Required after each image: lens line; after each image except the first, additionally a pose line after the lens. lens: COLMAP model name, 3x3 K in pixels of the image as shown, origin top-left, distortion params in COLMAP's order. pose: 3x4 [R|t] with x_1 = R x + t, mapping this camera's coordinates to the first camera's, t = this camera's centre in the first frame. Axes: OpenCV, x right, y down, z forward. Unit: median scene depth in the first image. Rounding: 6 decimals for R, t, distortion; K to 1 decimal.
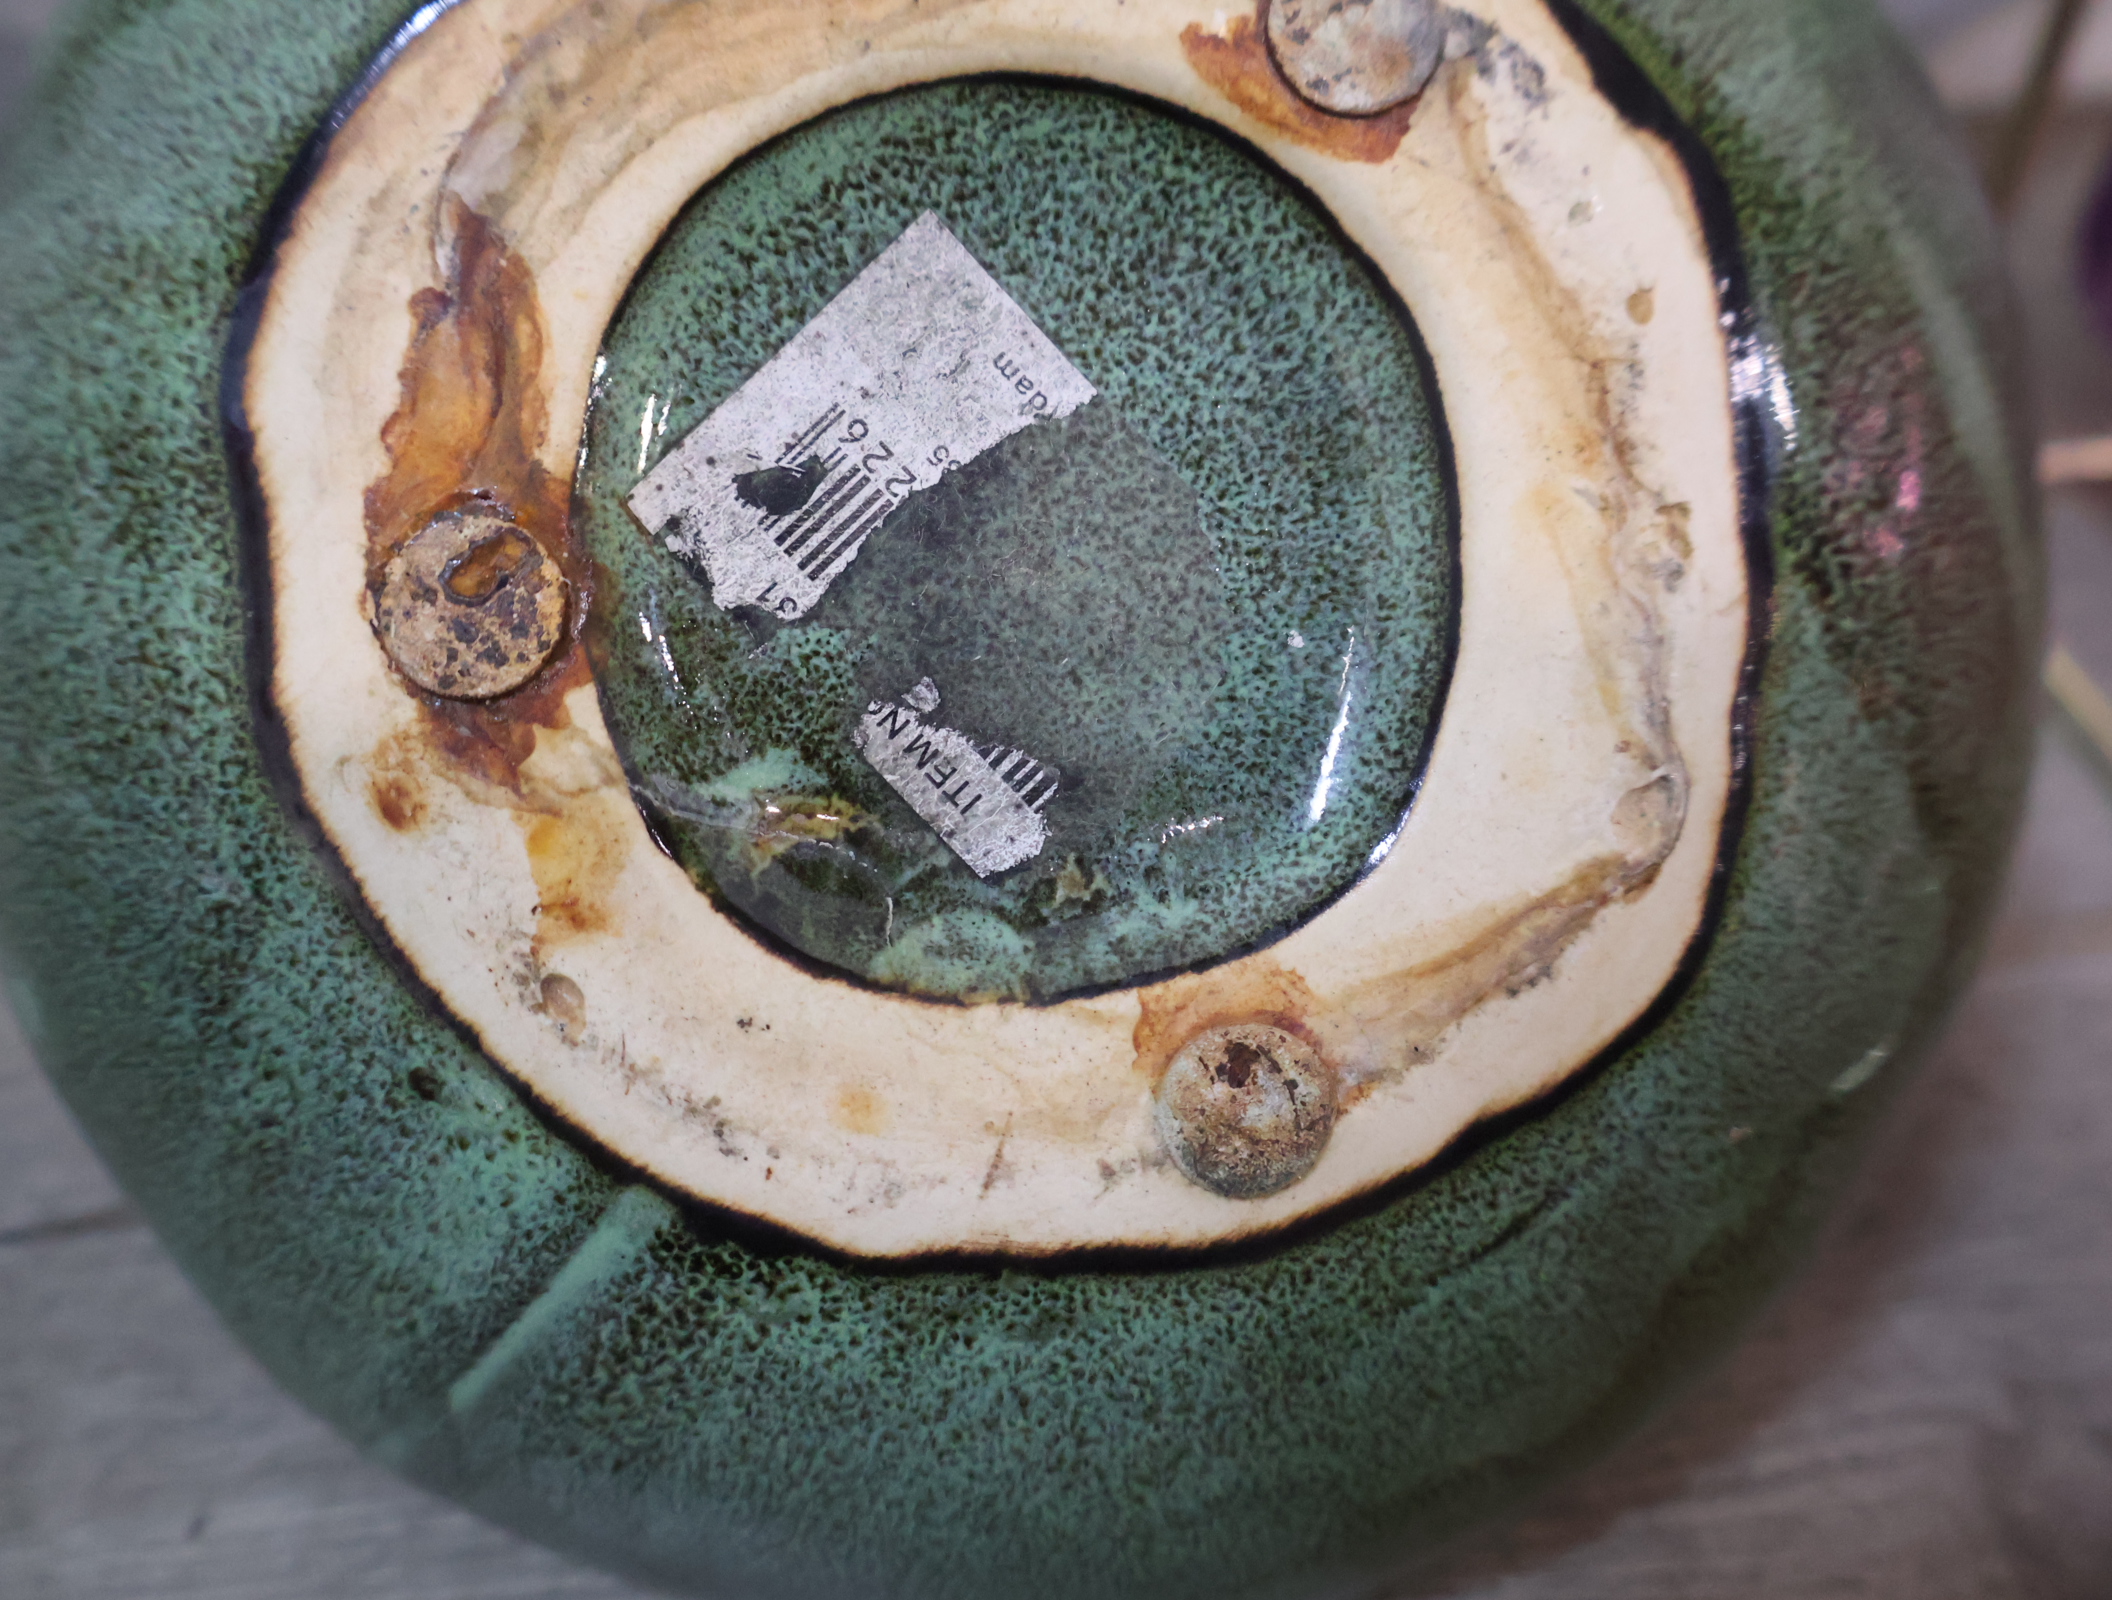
lens RADIAL K [[2061.2, 0, 1058.4], [0, 2061.2, 806.1], [0, 0, 1]] dist [0.000379, 0.004238]
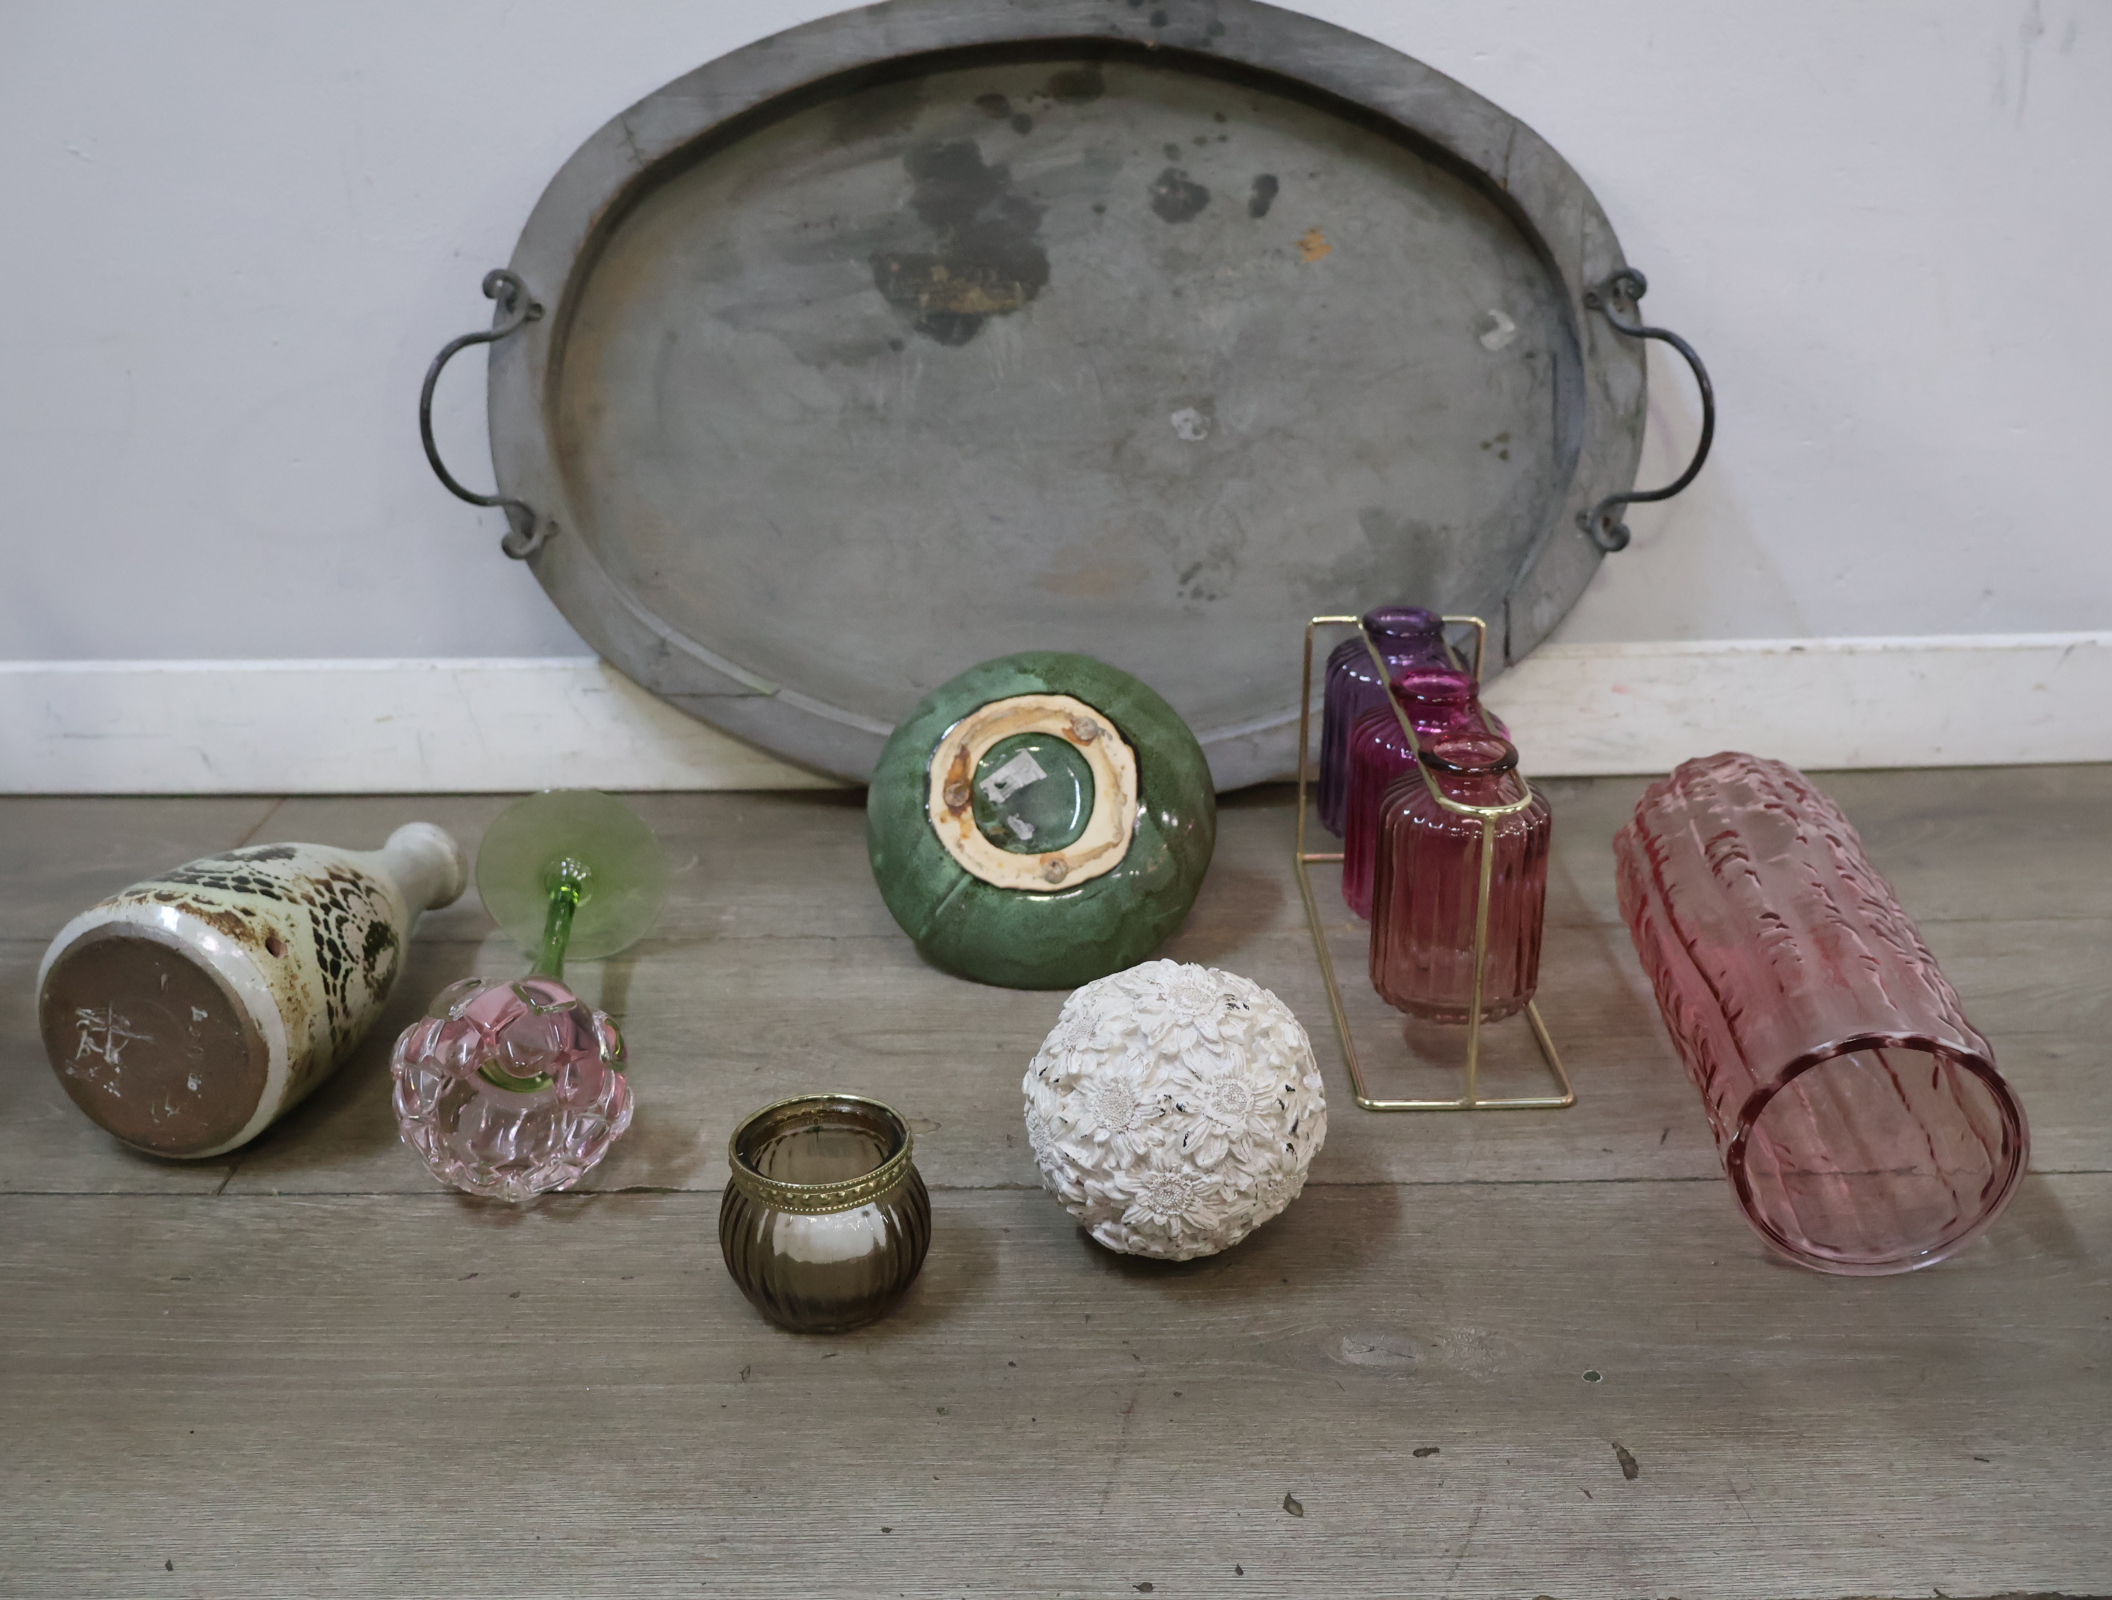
lens RADIAL K [[2040.0, 0, 1043.8], [0, 2040.0, 819.2], [0, 0, 1]] dist [-0.006252, -0.008345]
pose [[0.983630, 0.061507, -0.169375, 1.218853], [-0.114251, 0.939737, -0.322244, 2.219942], [0.139348, 0.336320, 0.931381, -5.523393]]
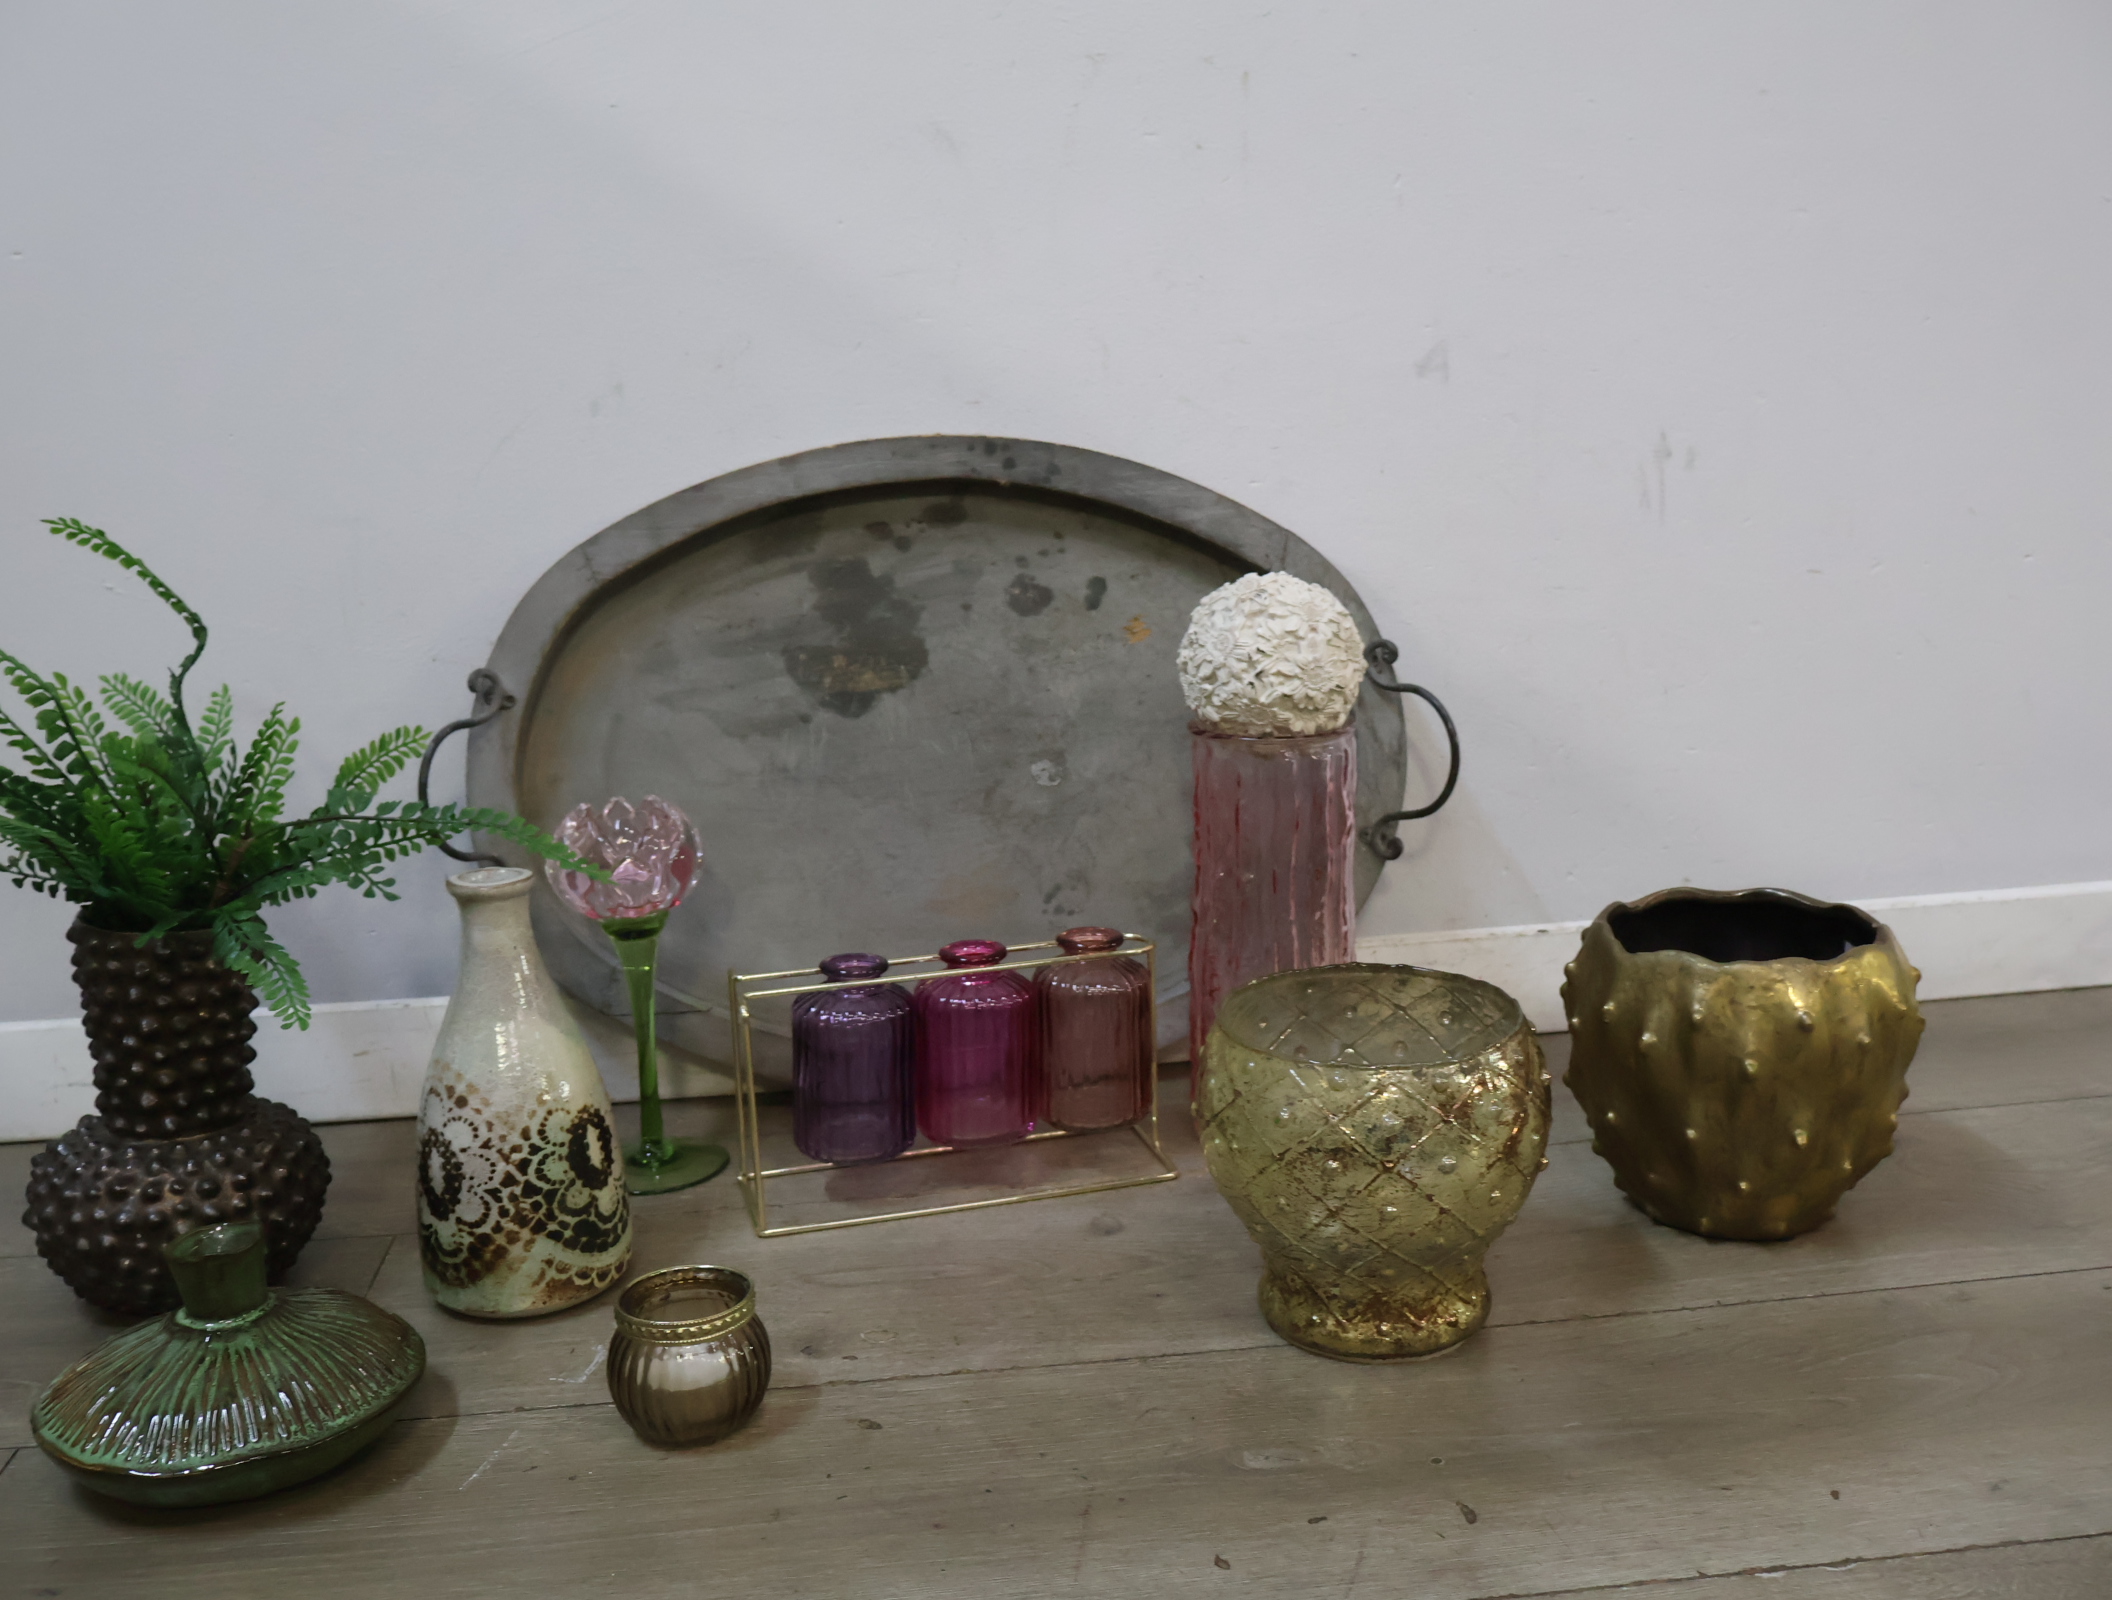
lens RADIAL K [[2058.8, 0, 1056.0], [0, 2058.8, 800.0], [0, 0, 1]] dist [-0.001093, 0.008538]
pose [[0.997855, -0.011732, -0.064401, 1.039883], [-0.022553, 0.861959, -0.506476, 3.156345], [0.061453, 0.506842, 0.859846, -6.839322]]
